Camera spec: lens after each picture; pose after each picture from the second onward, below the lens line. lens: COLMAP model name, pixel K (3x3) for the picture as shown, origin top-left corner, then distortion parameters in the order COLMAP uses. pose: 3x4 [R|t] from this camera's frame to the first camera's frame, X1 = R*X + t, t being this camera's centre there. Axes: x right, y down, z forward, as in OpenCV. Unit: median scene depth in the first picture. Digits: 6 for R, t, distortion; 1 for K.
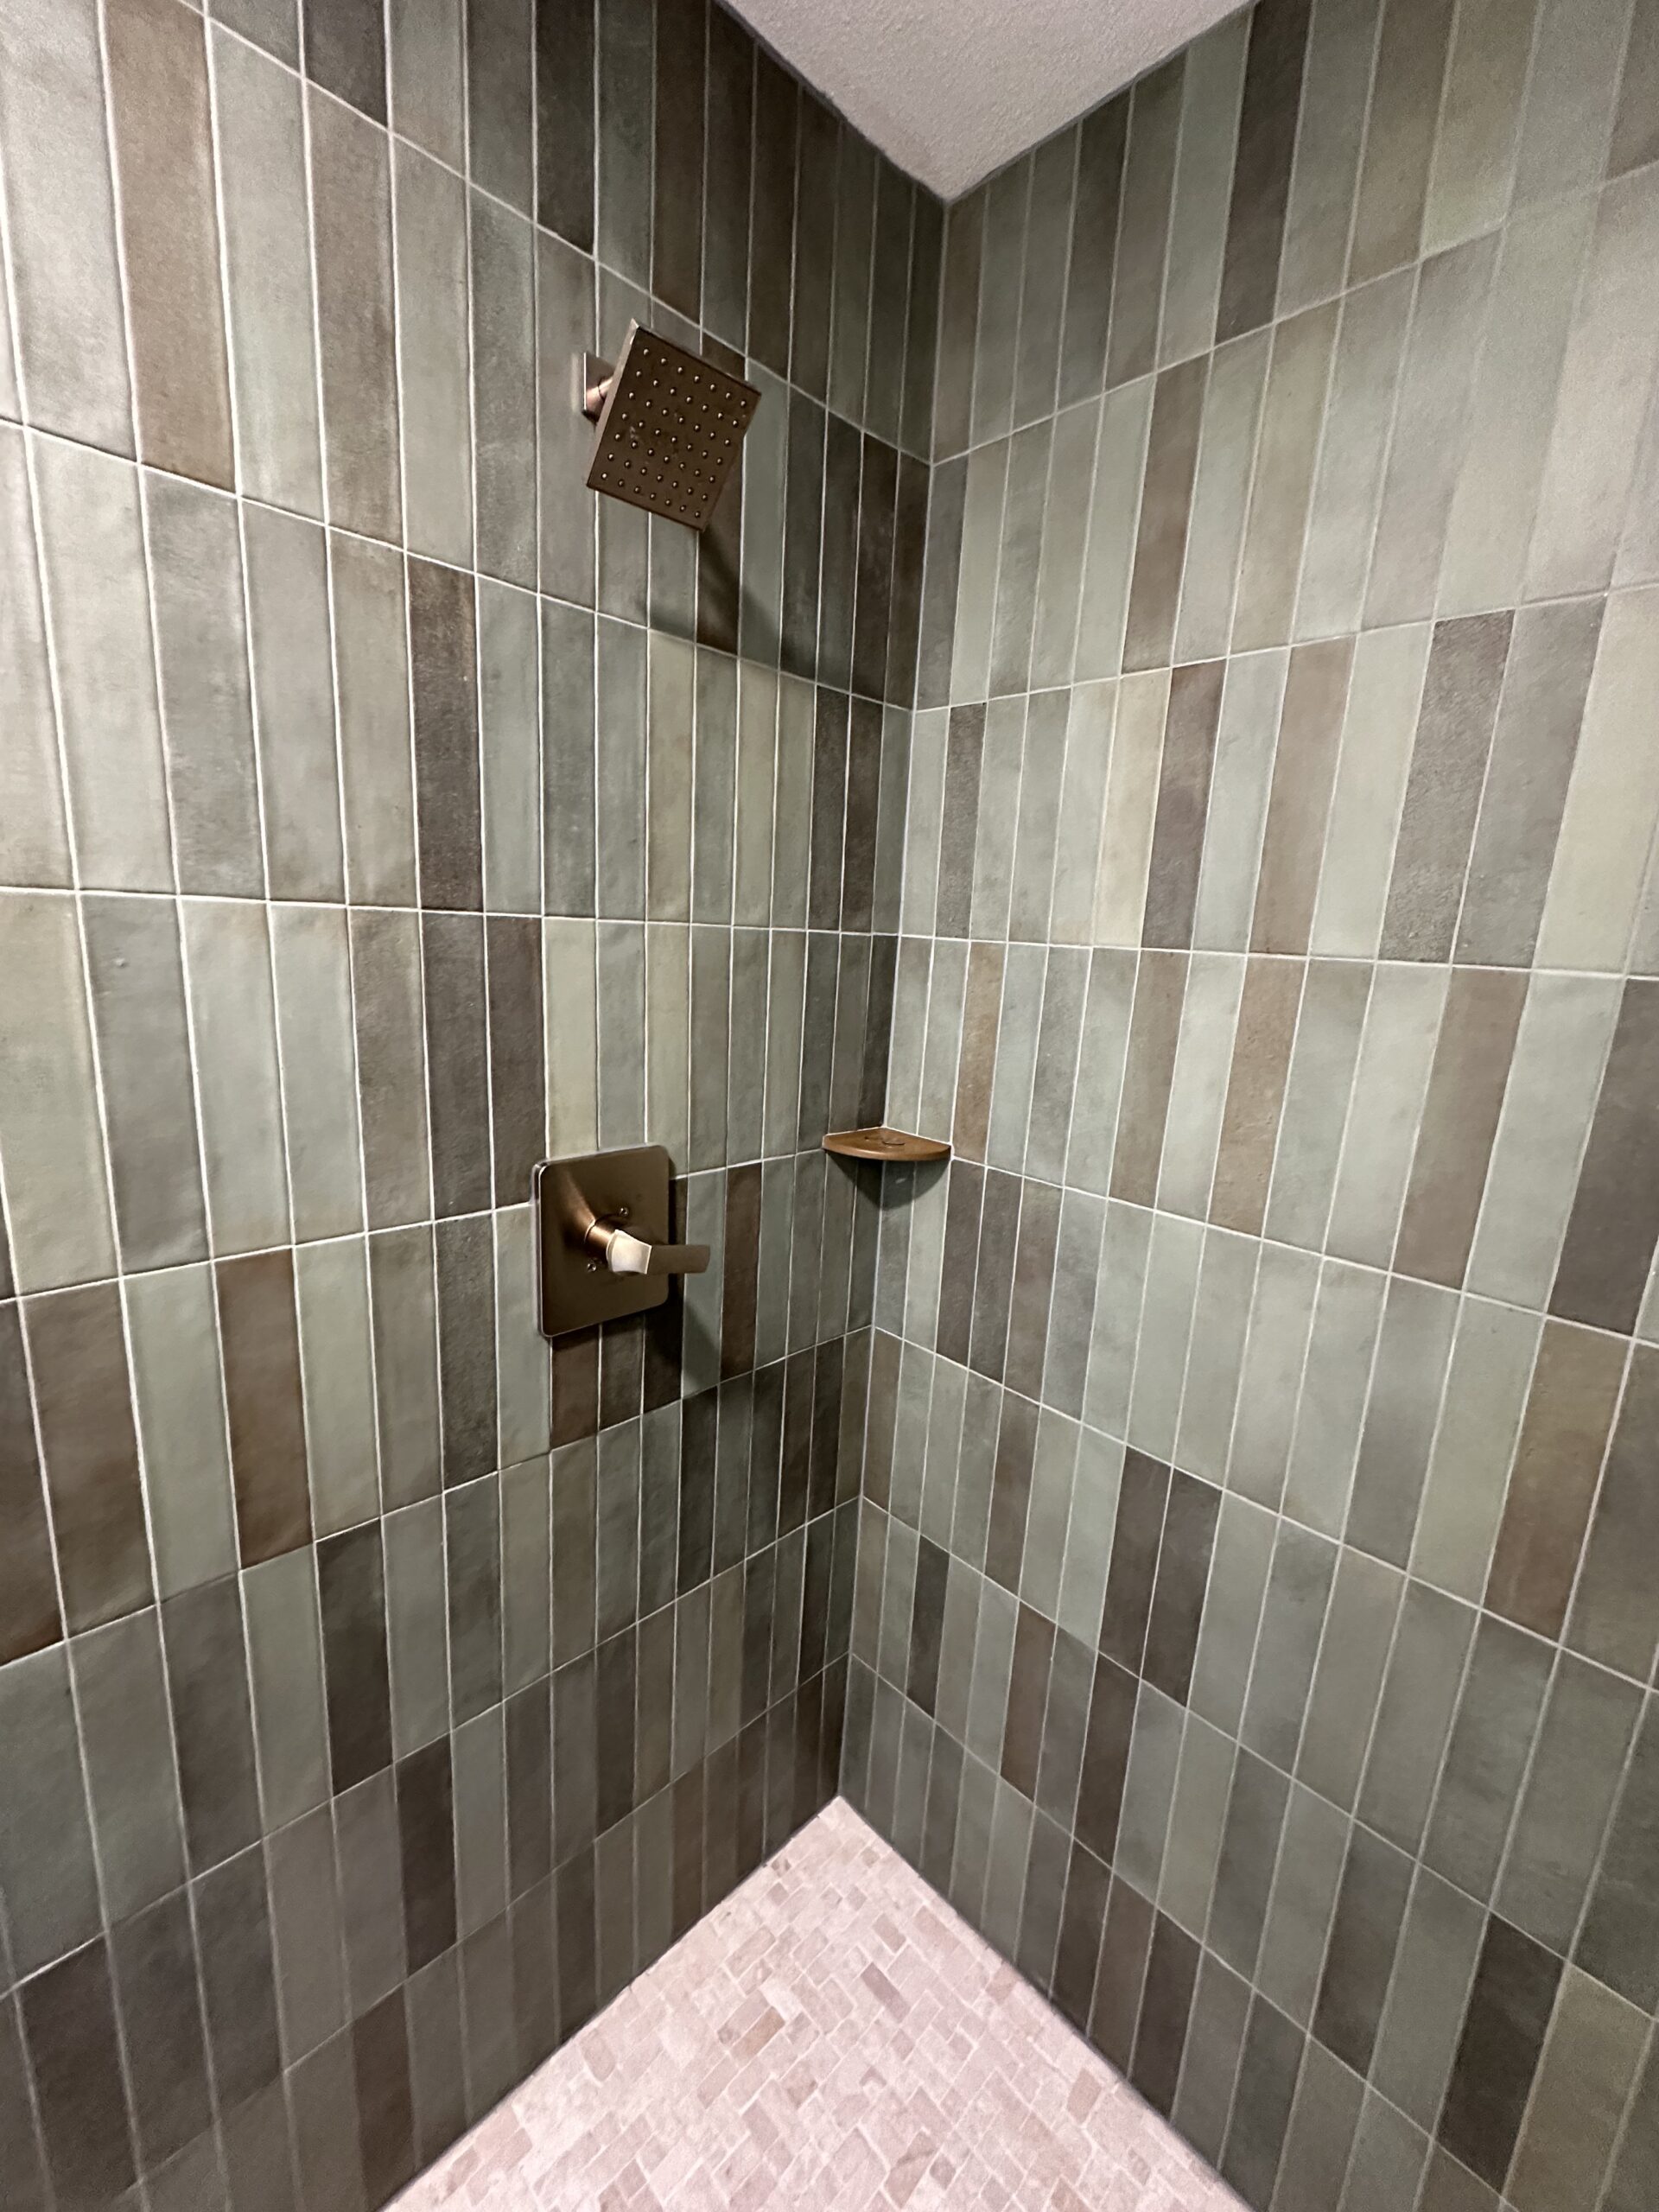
lens RADIAL K [[882.3, 0, 826.2], [0, 882.3, 1106.4], [0, 0, 1]] dist [-0.003097, 0.000195]
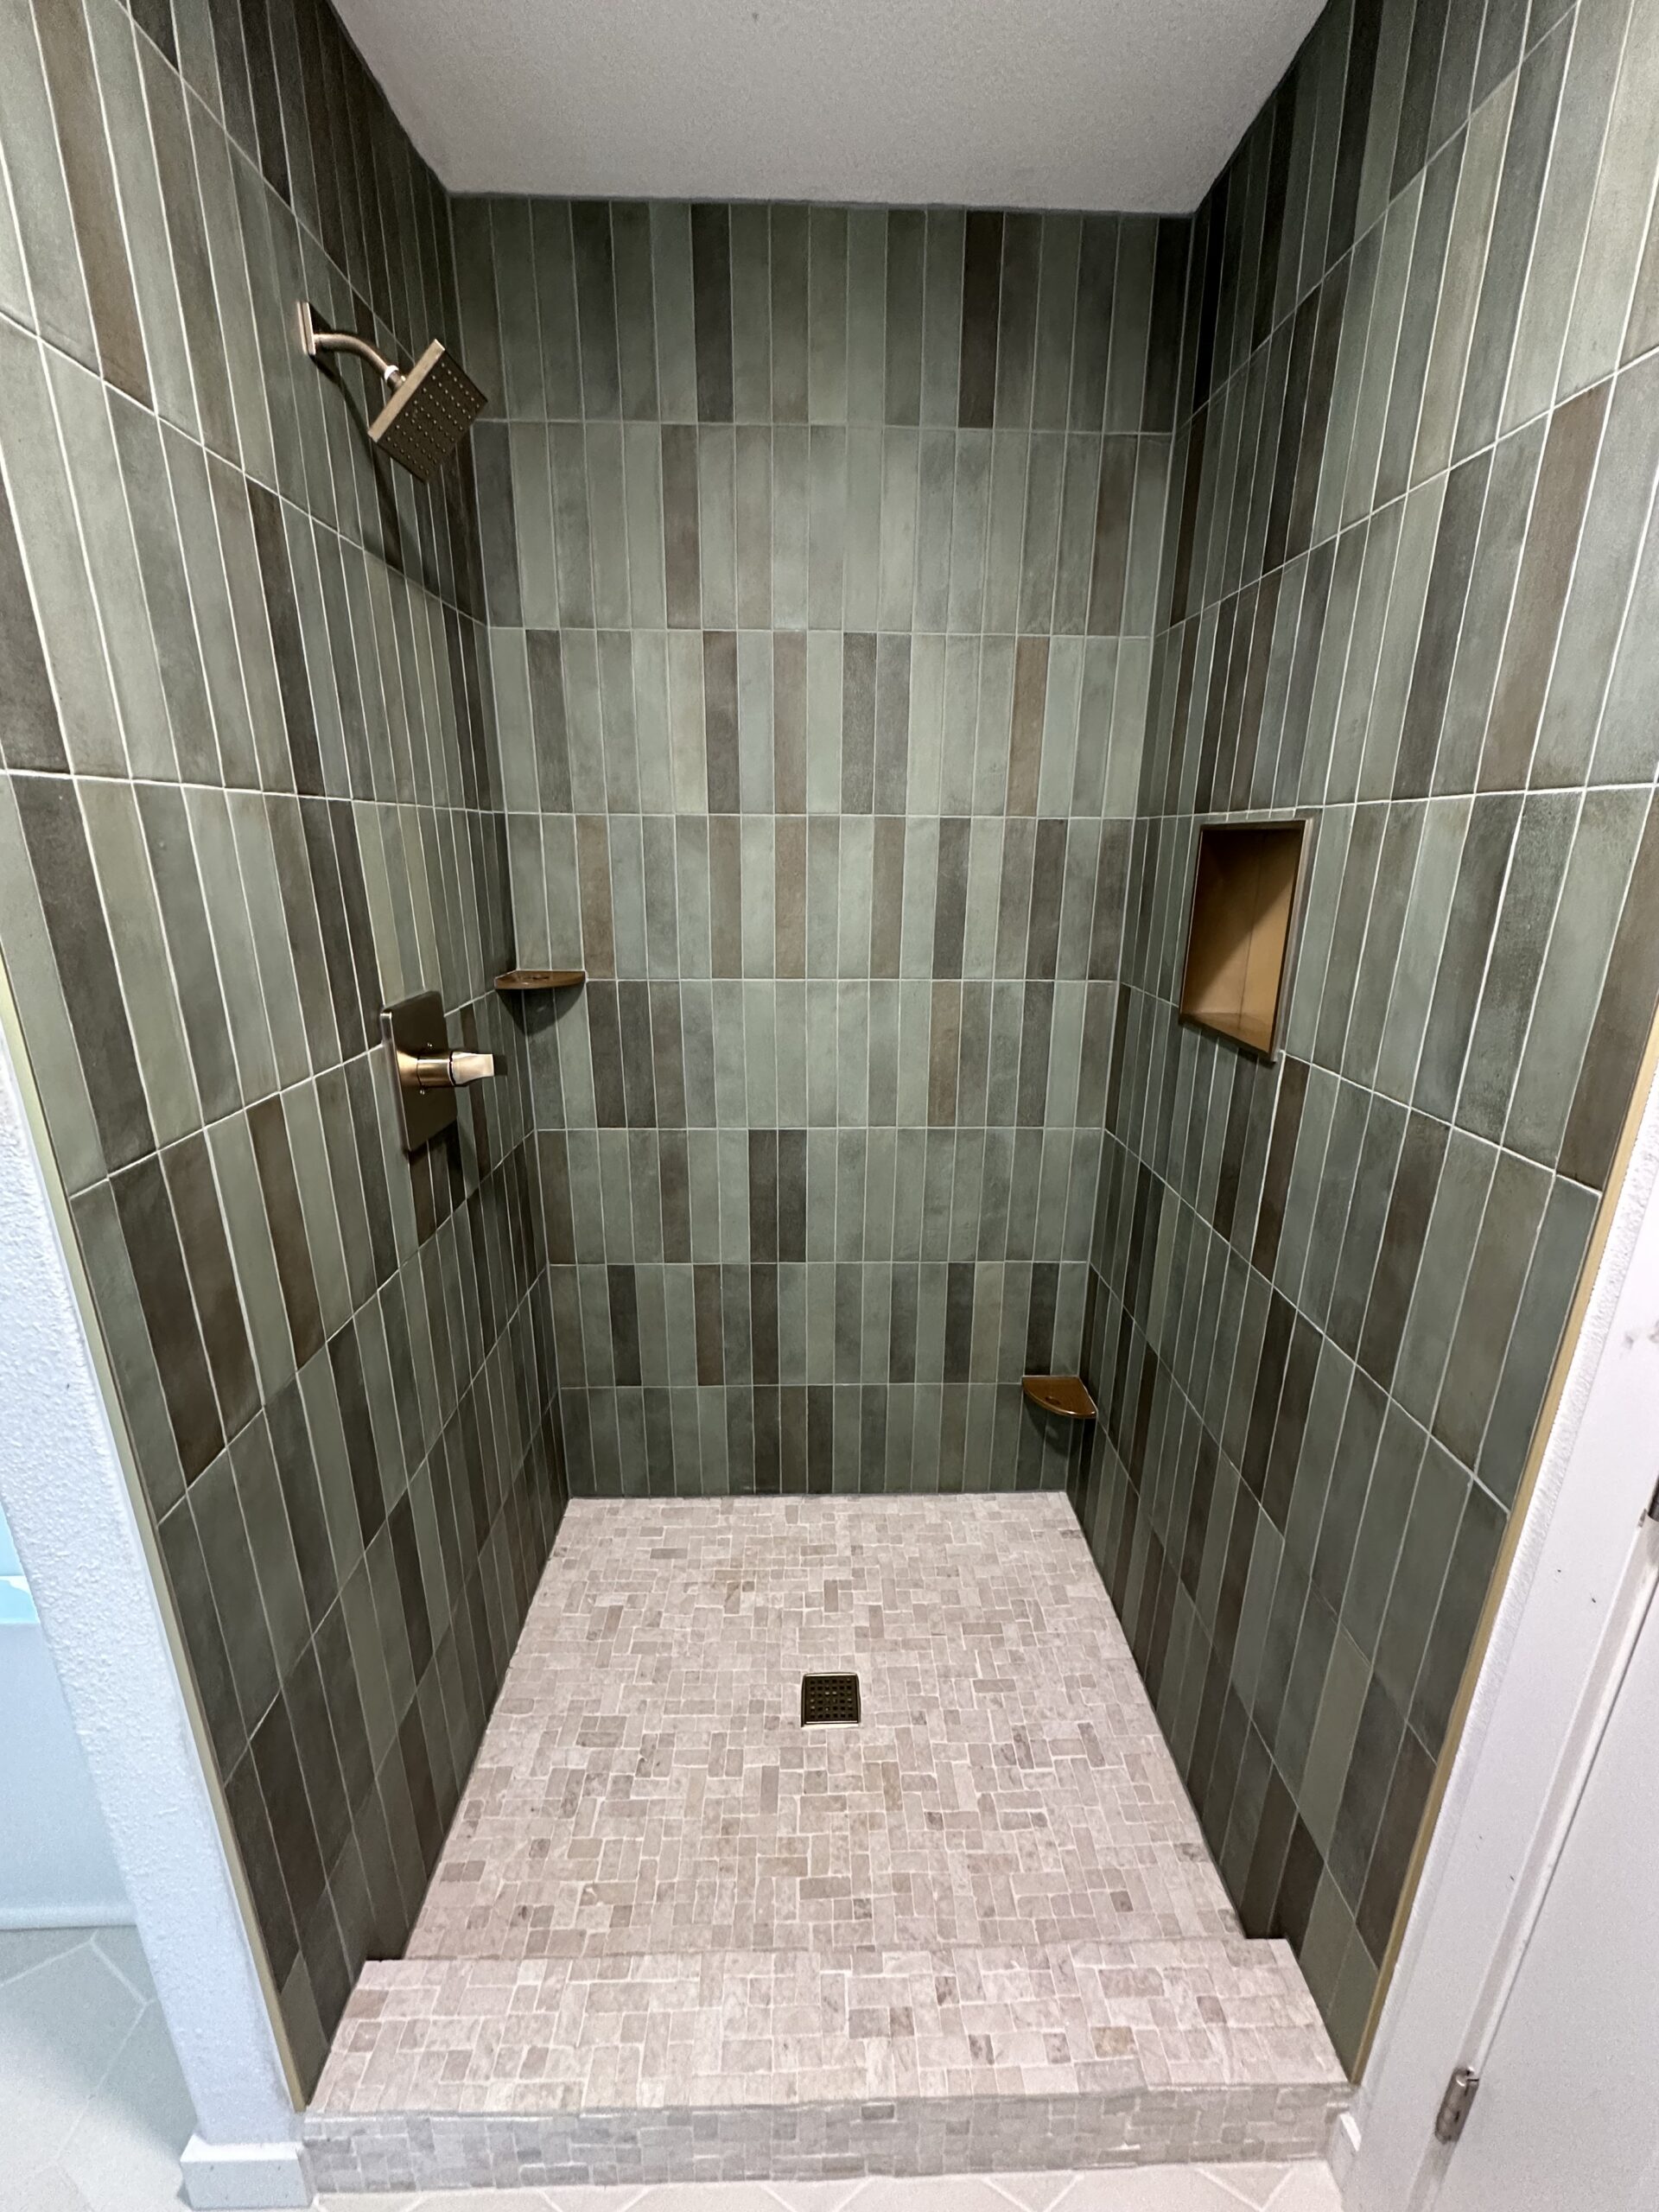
lens RADIAL K [[882.3, 0, 830.6], [0, 882.3, 1106.9], [0, 0, 1]] dist [-0.003097, 0.000195]
pose [[0.680724, -0.258220, 0.685520, -0.713012], [0.172025, 0.965992, 0.193046, 0.060488], [-0.712056, -0.013485, 0.701994, -0.272009]]
